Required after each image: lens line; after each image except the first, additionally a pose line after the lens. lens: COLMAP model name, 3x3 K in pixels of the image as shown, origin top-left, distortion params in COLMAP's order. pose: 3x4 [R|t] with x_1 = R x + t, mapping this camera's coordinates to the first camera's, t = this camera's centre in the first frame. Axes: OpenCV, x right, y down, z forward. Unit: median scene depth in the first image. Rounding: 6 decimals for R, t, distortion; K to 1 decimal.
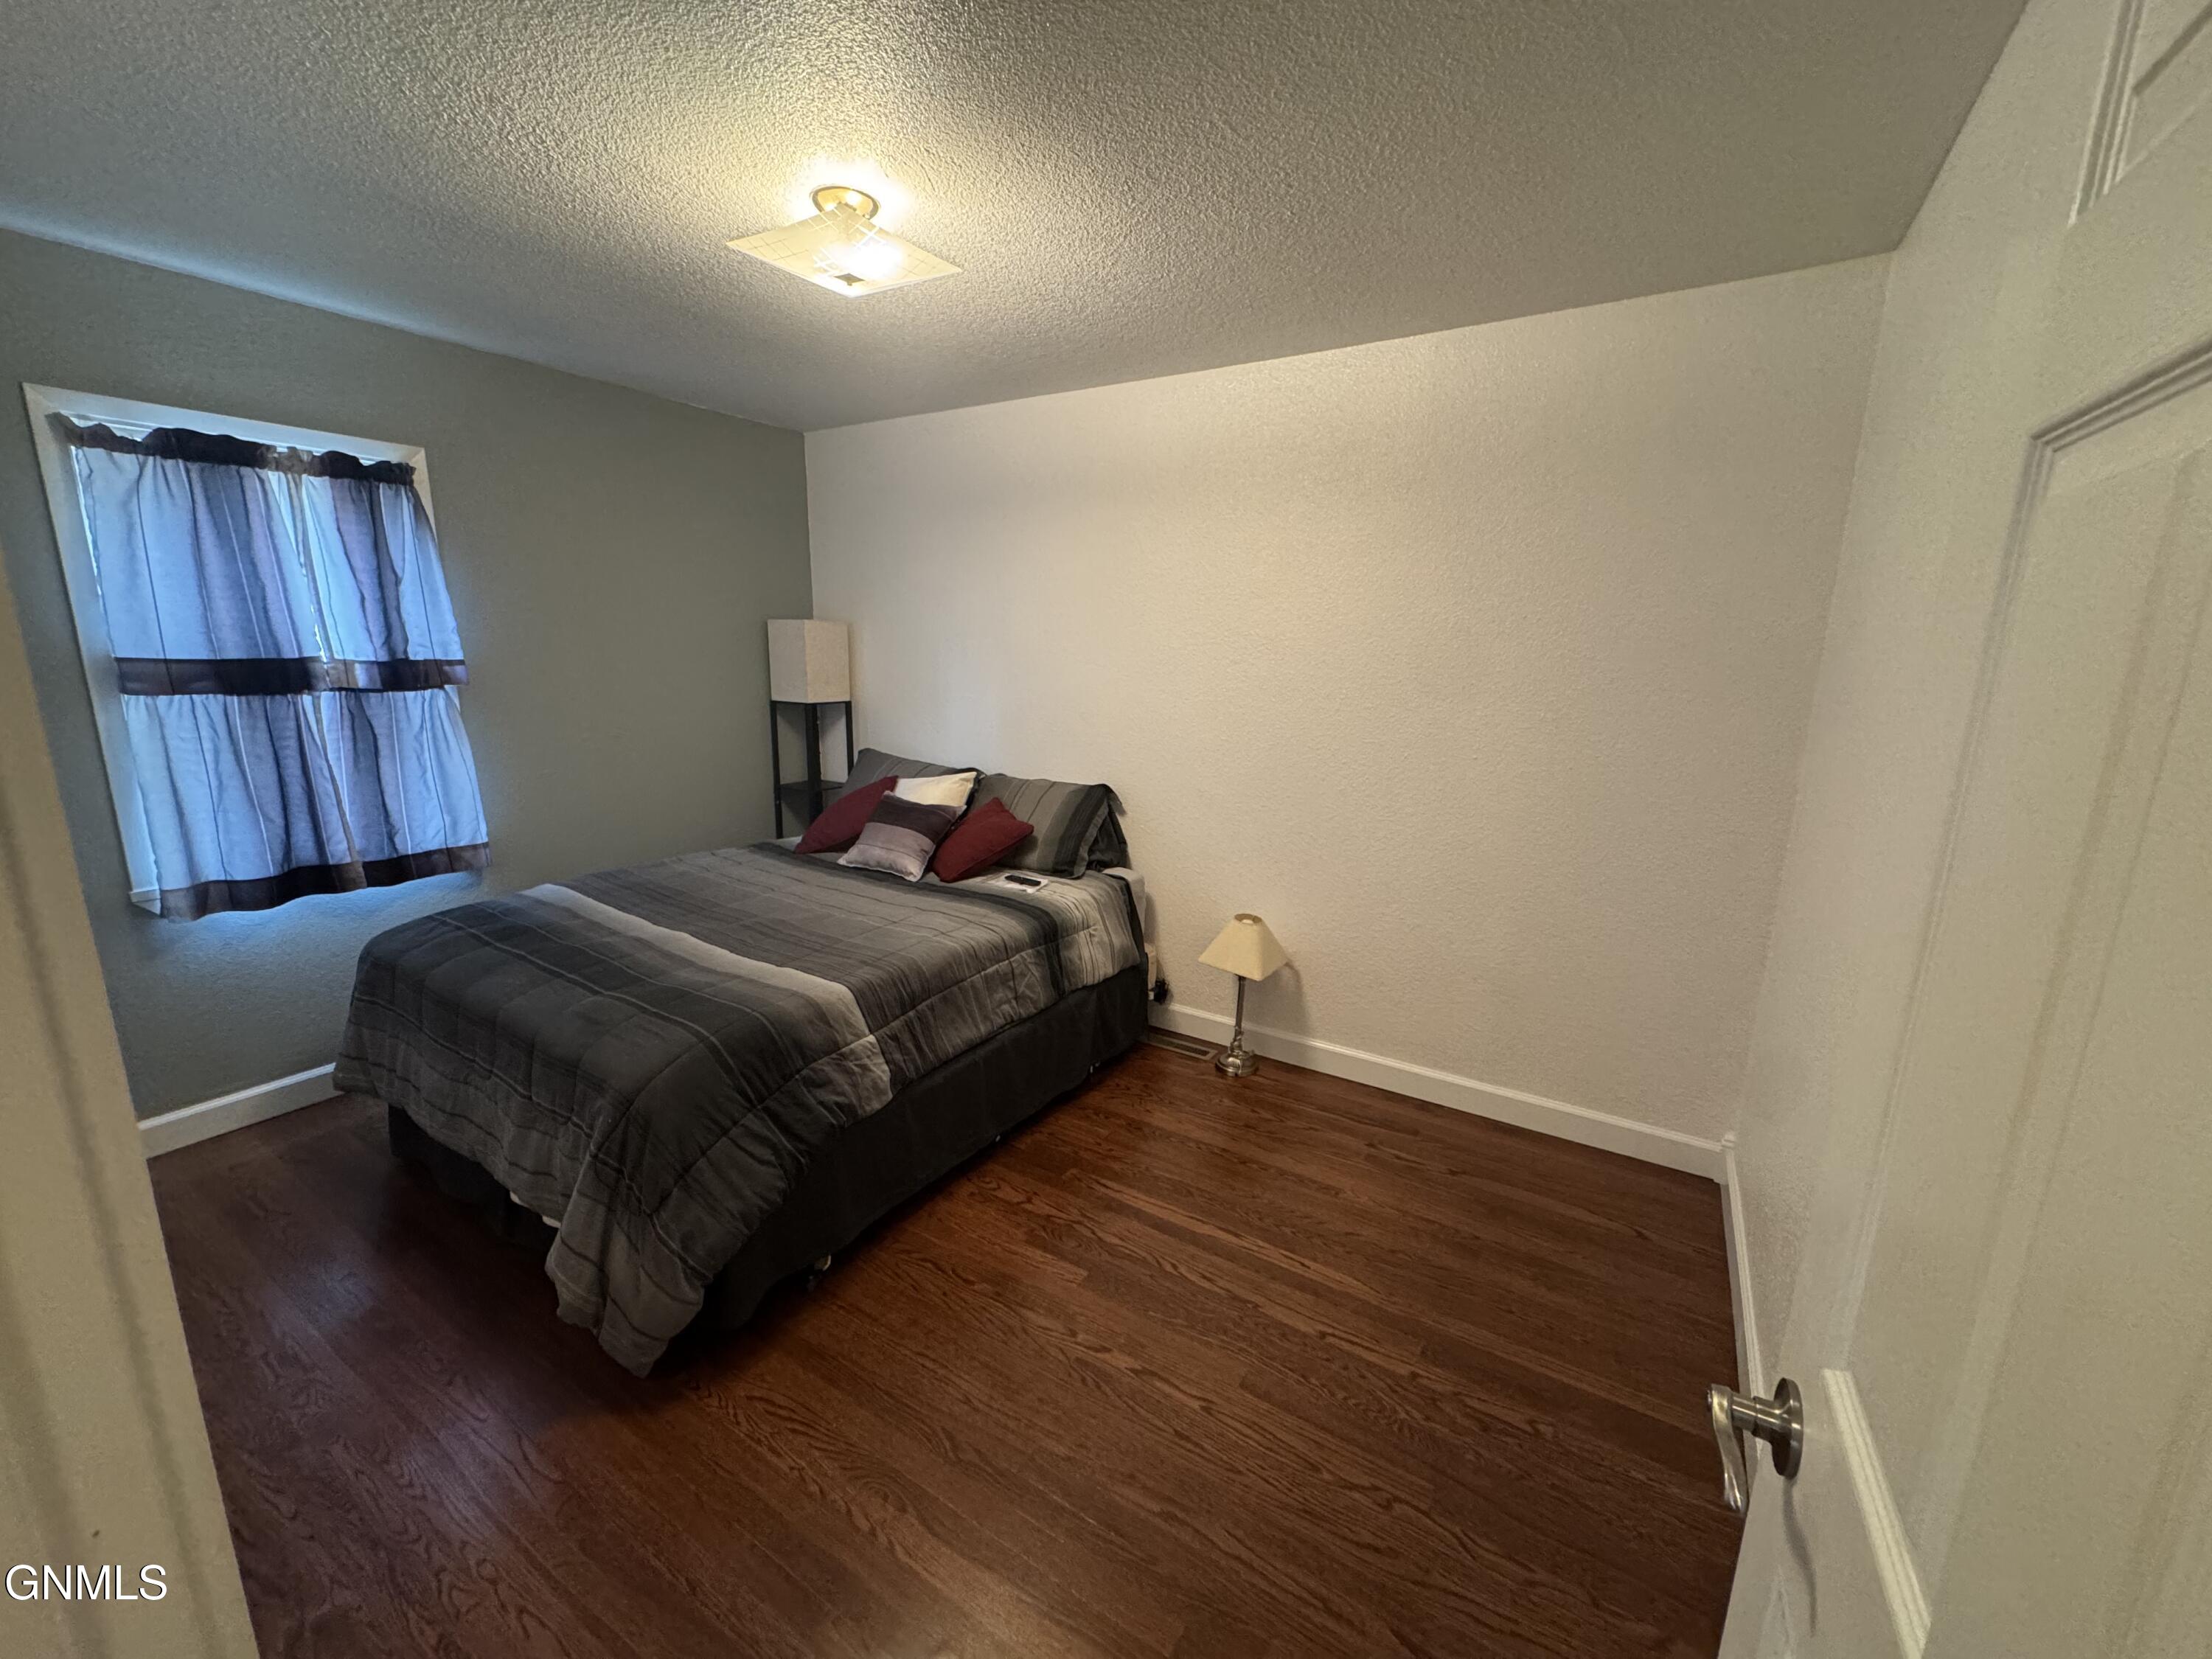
lens RADIAL K [[873.8, 0, 1102.0], [0, 873.8, 828.5], [0, 0, 1]] dist [-0.001553, 0.000094]
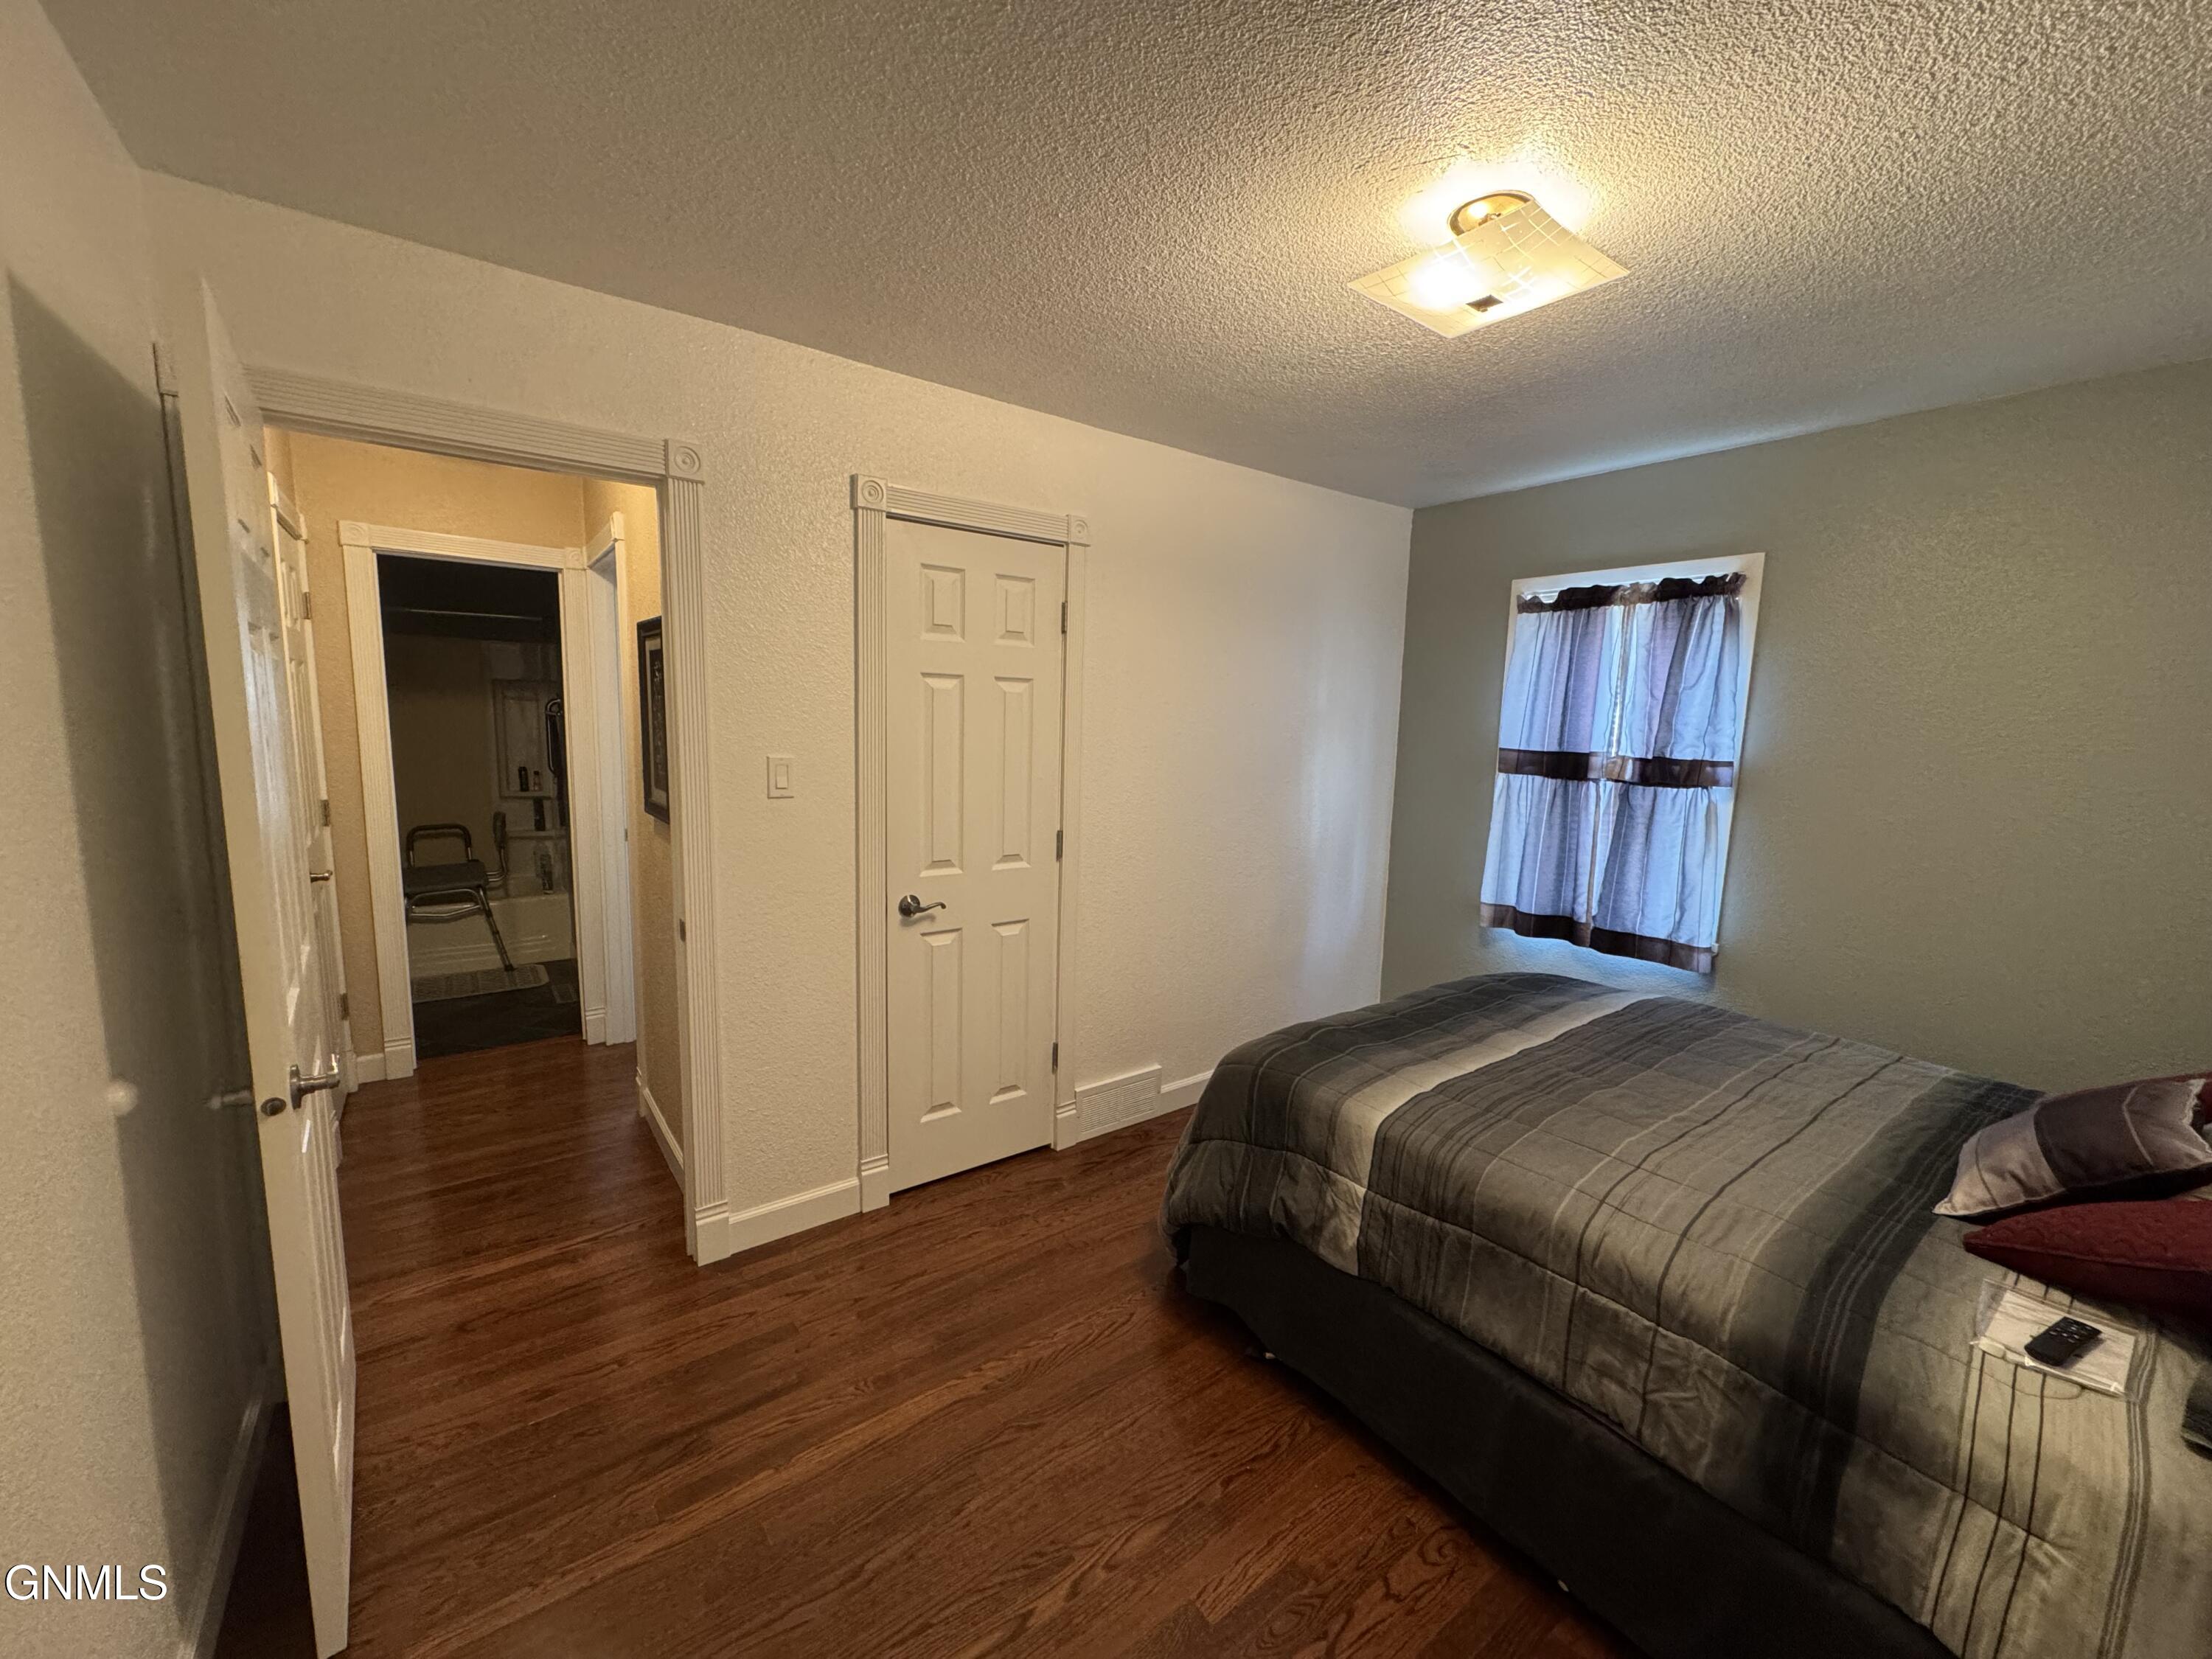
lens RADIAL K [[873.8, 0, 1103.8], [0, 873.8, 830.3], [0, 0, 1]] dist [-0.001553, 0.000094]
pose [[-0.351276, 0.098736, -0.931051, 0.503137], [-0.223360, 0.956874, 0.185746, -0.171265], [0.909239, 0.273208, -0.314074, 0.816604]]
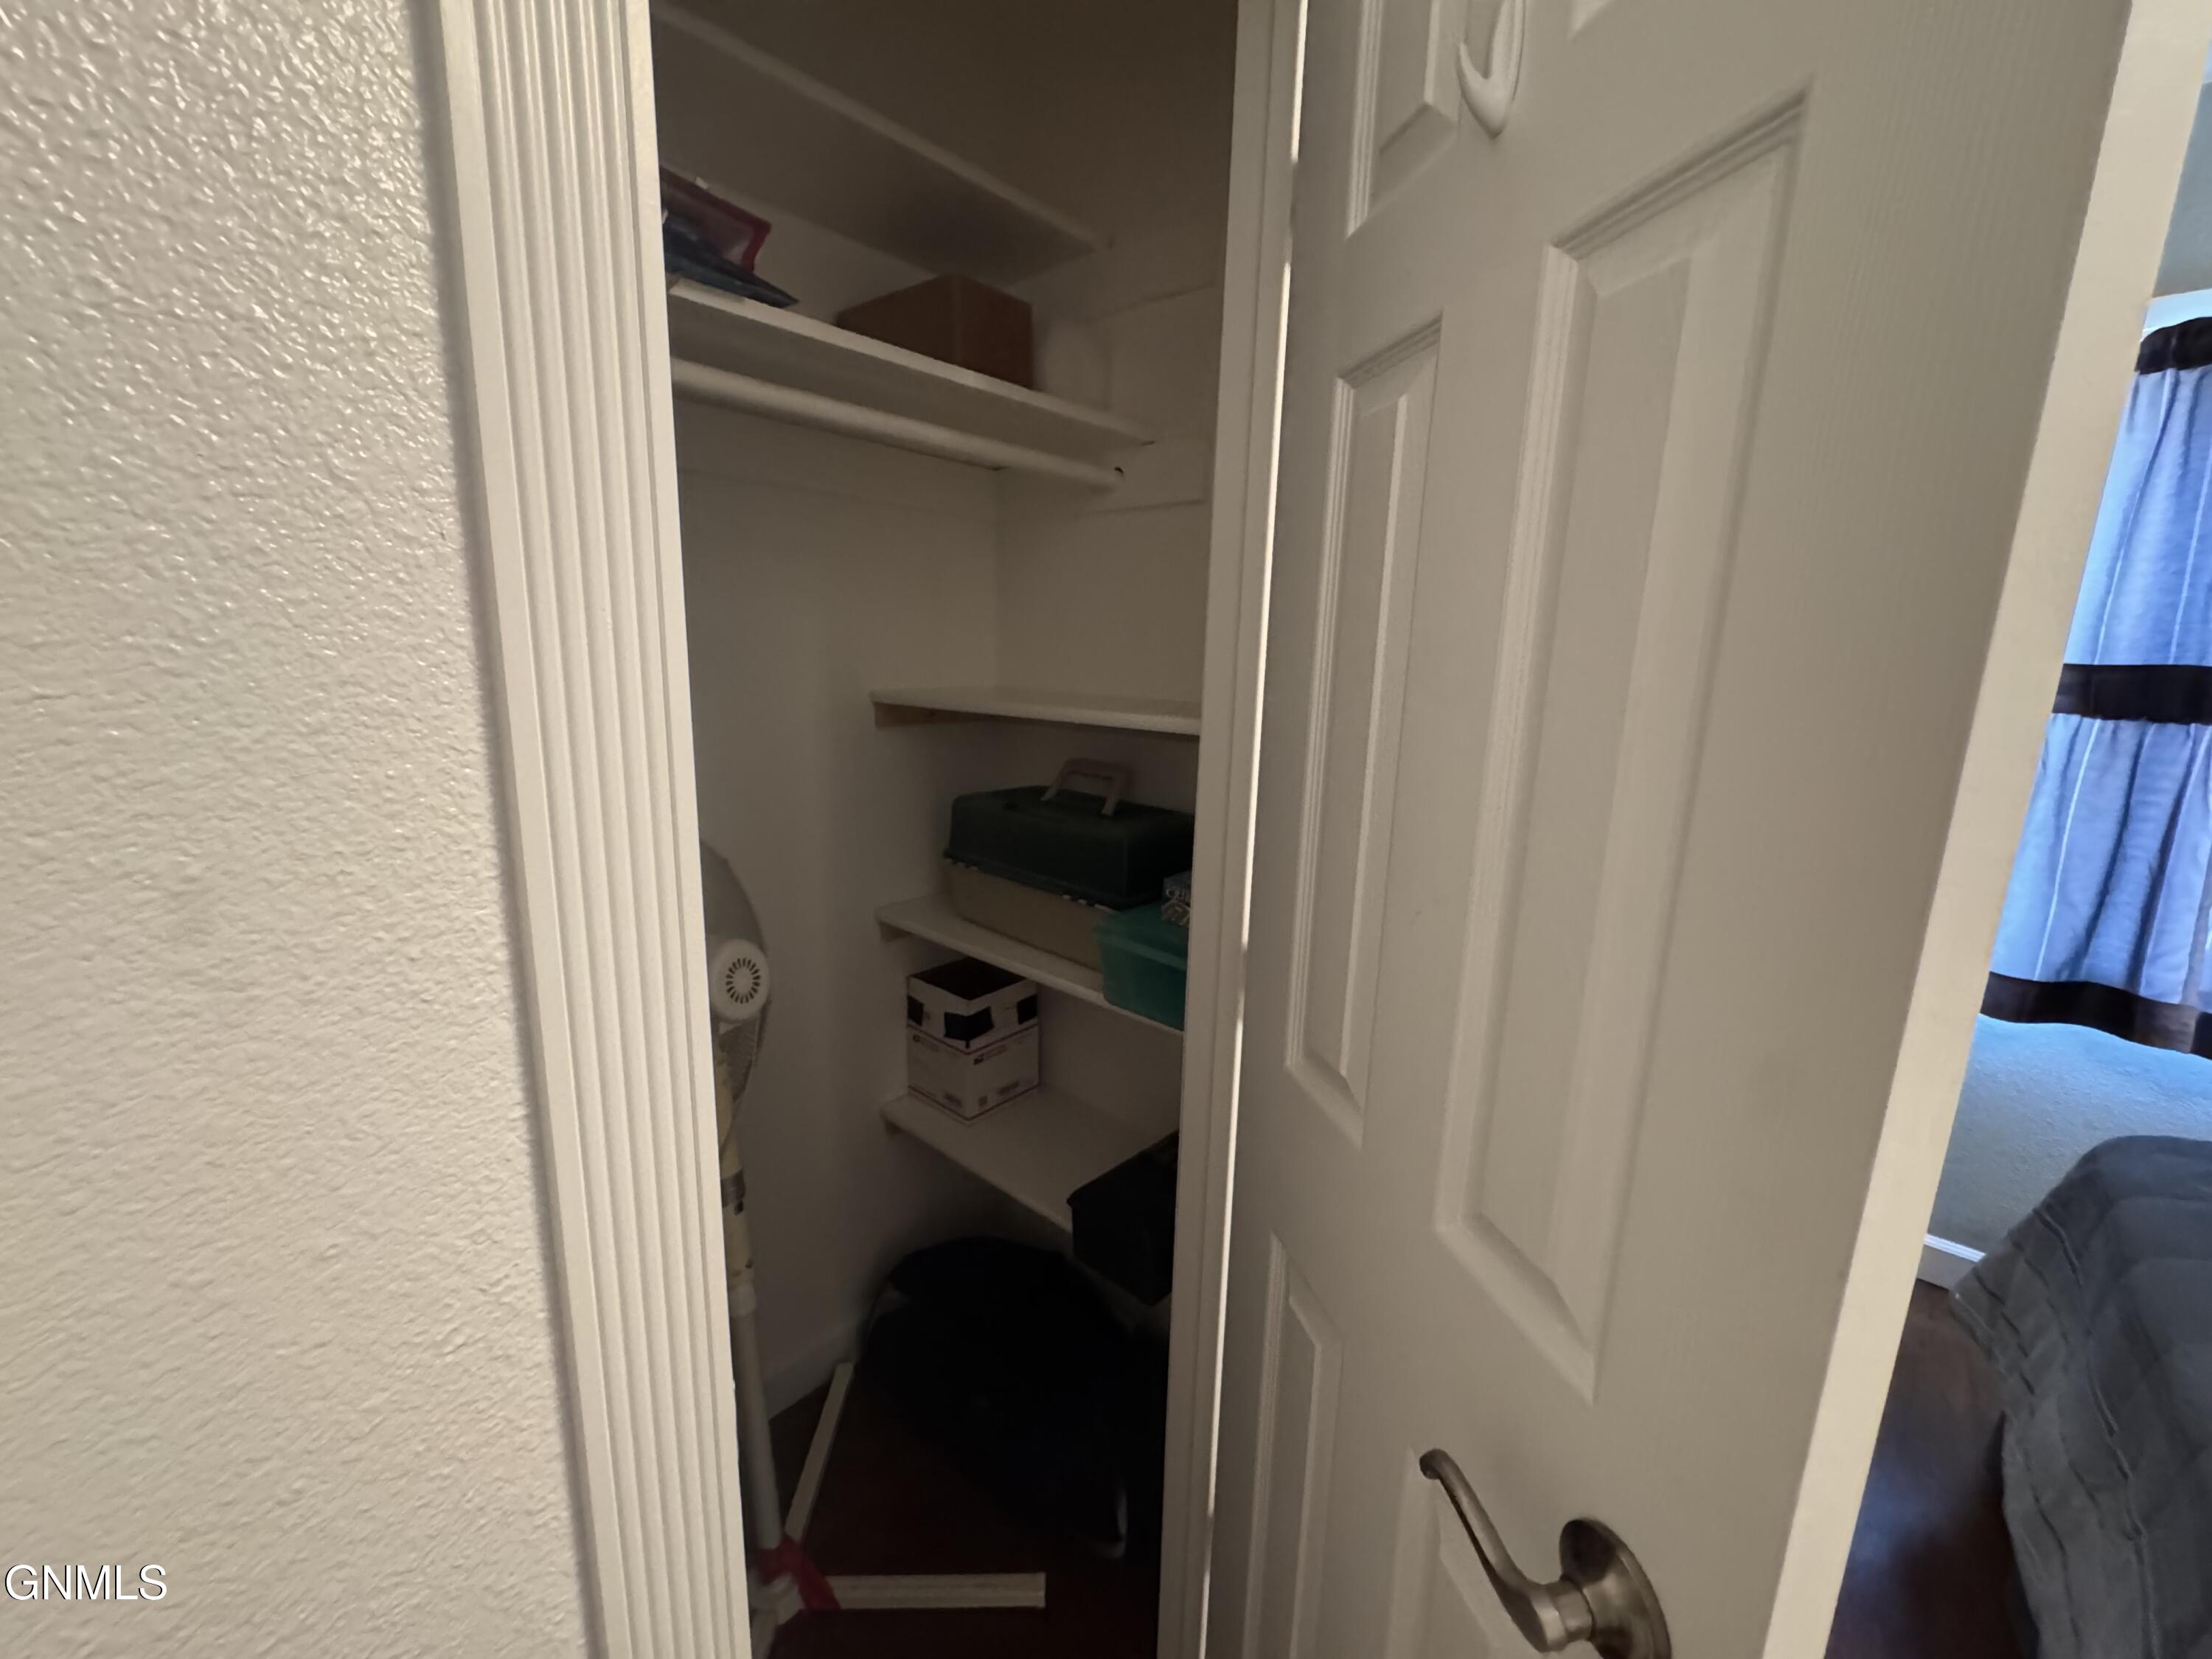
lens RADIAL K [[873.8, 0, 1100.9], [0, 873.8, 834.0], [0, 0, 1]] dist [-0.001553, 0.000094]
pose [[-0.184077, 0.182242, -0.965869, -0.182862], [-0.210240, 0.952619, 0.219809, -0.053805], [0.960164, 0.243526, -0.137041, 0.375603]]
